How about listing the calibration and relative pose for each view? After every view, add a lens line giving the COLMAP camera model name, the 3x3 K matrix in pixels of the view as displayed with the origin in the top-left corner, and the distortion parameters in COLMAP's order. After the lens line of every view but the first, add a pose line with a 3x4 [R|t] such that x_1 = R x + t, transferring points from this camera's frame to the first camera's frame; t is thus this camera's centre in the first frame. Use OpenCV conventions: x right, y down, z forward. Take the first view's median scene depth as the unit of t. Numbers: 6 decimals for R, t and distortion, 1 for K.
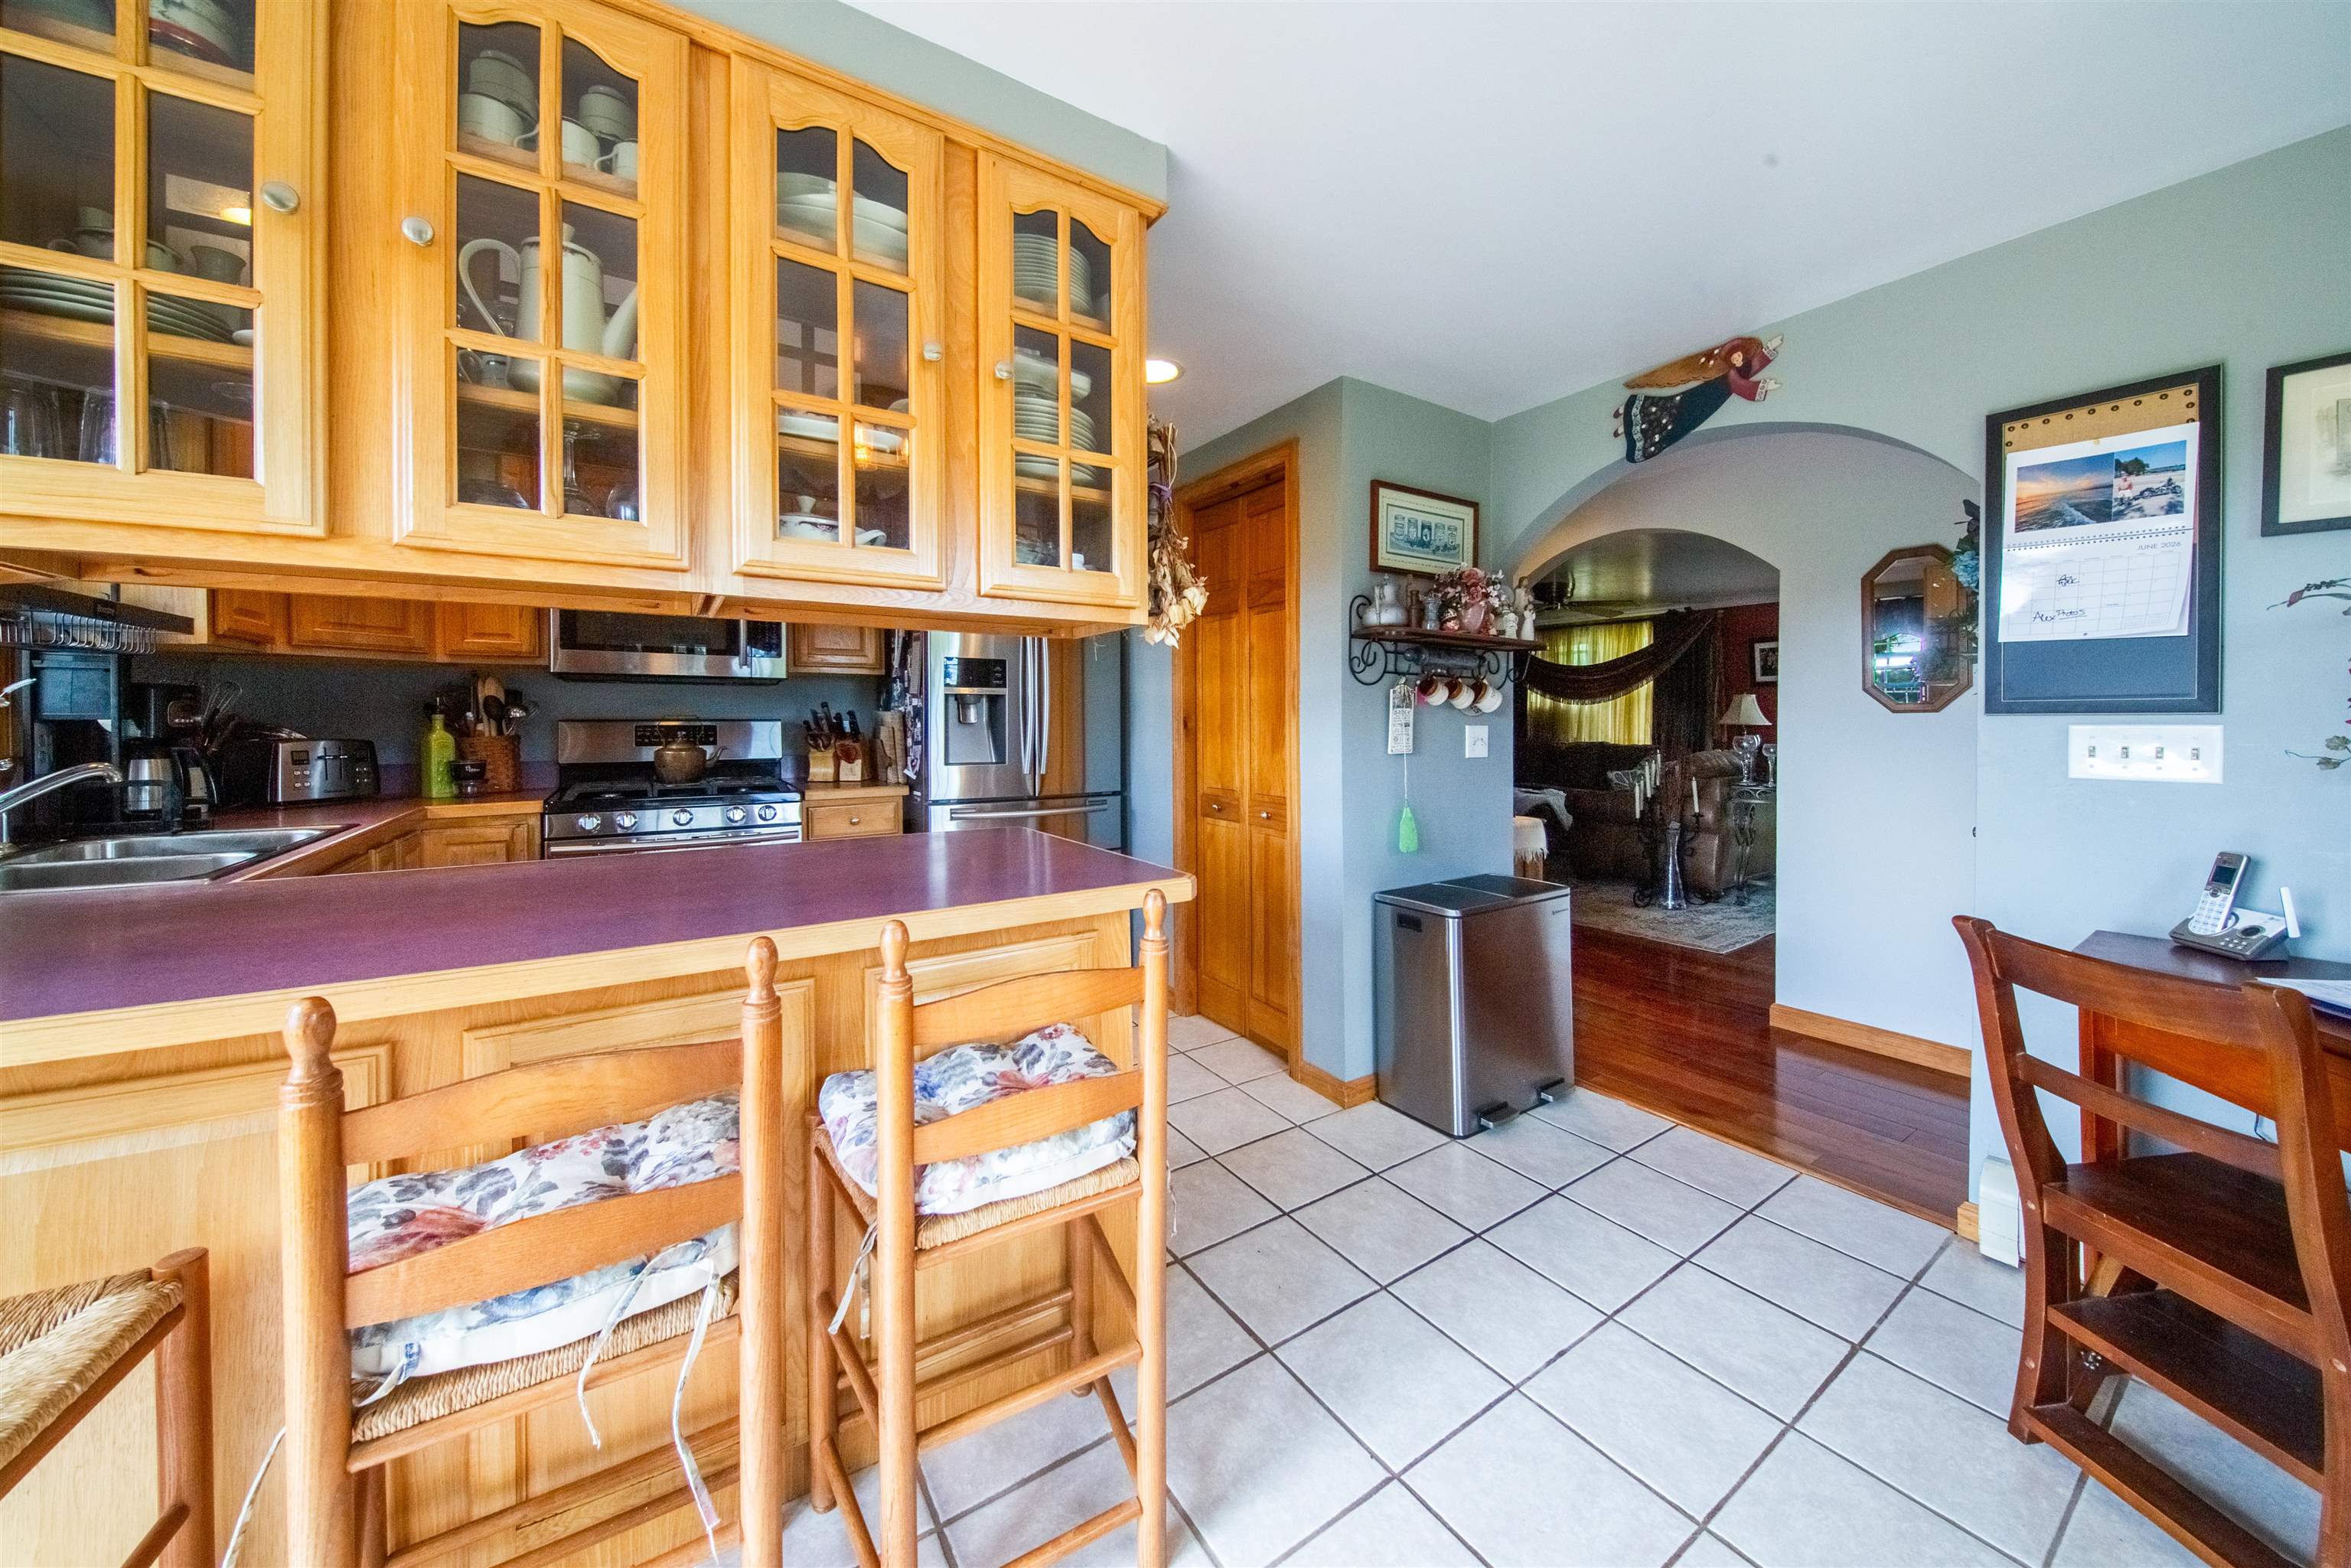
lens RADIAL K [[828.3, 0, 1173.8], [0, 828.3, 698.3], [0, 0, 1]] dist [0.000264, -0.004056]
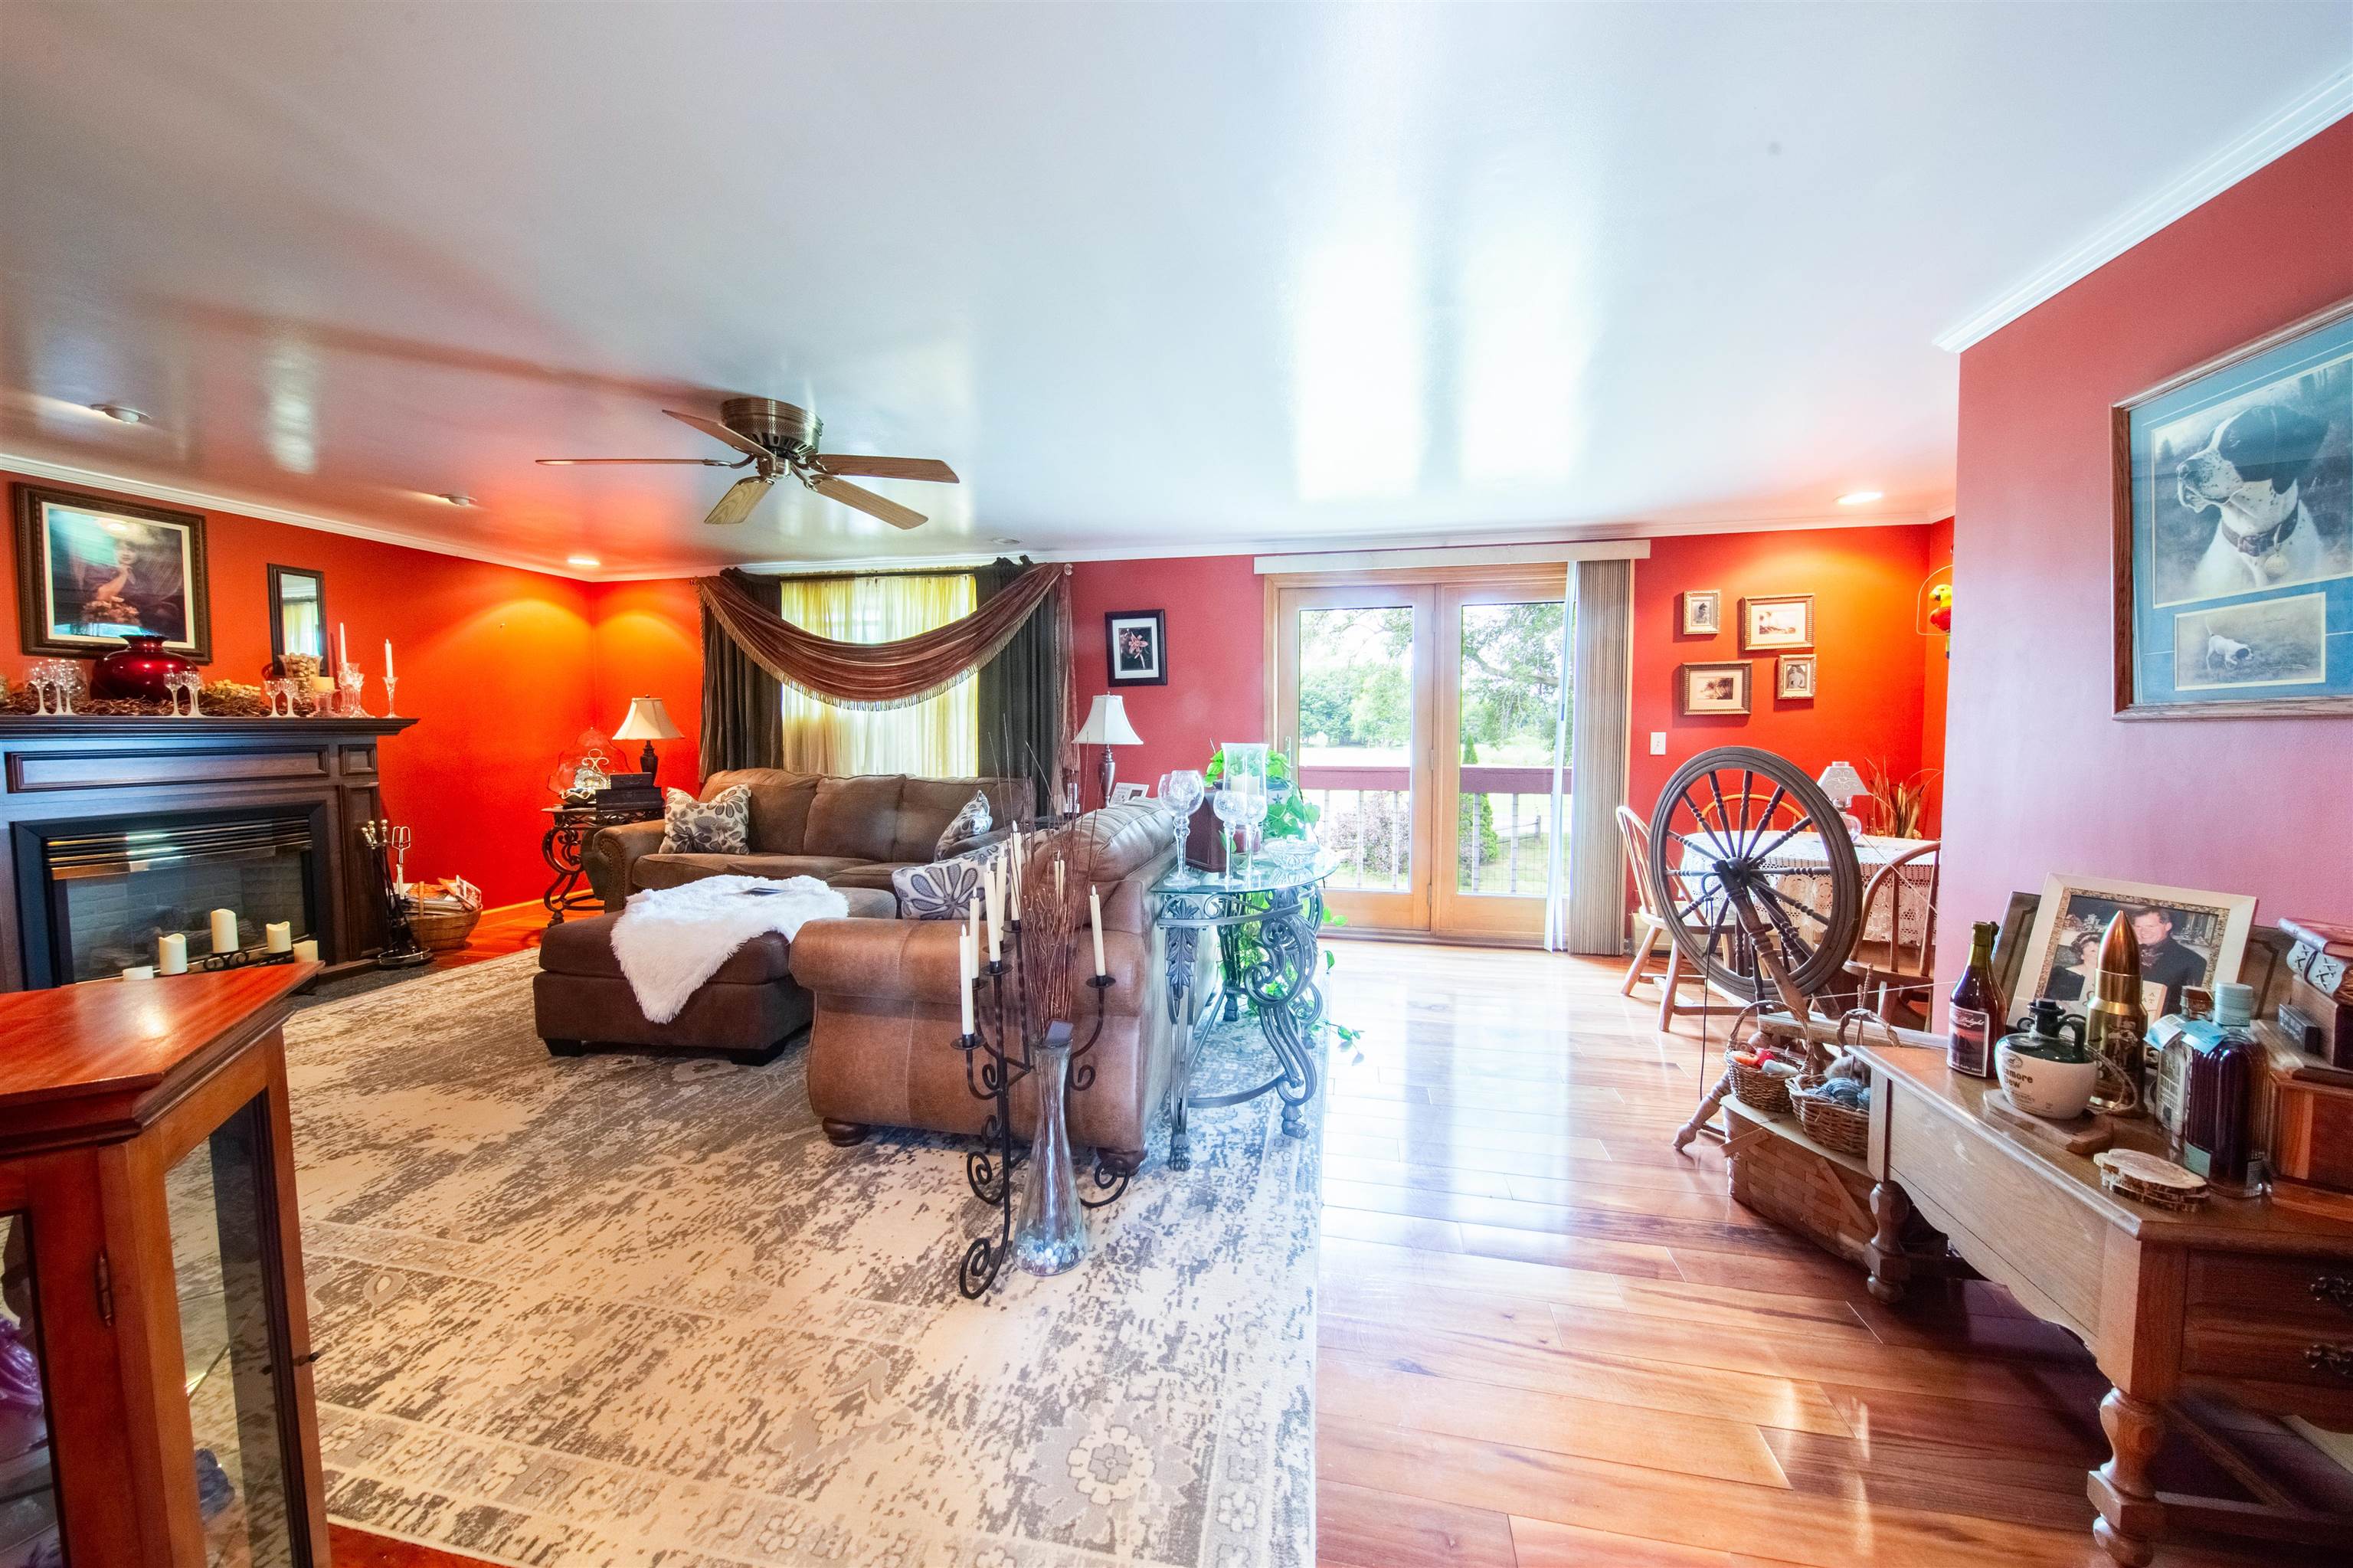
lens RADIAL K [[799.3, 0, 1190.1], [0, 799.3, 777.5], [0, 0, 1]] dist [-0.015493, -0.000282]
pose [[0.694484, -0.038646, 0.718469, 0.260224], [-0.015912, 0.997487, 0.069034, 0.013699], [-0.719332, -0.059375, 0.692124, 0.472342]]
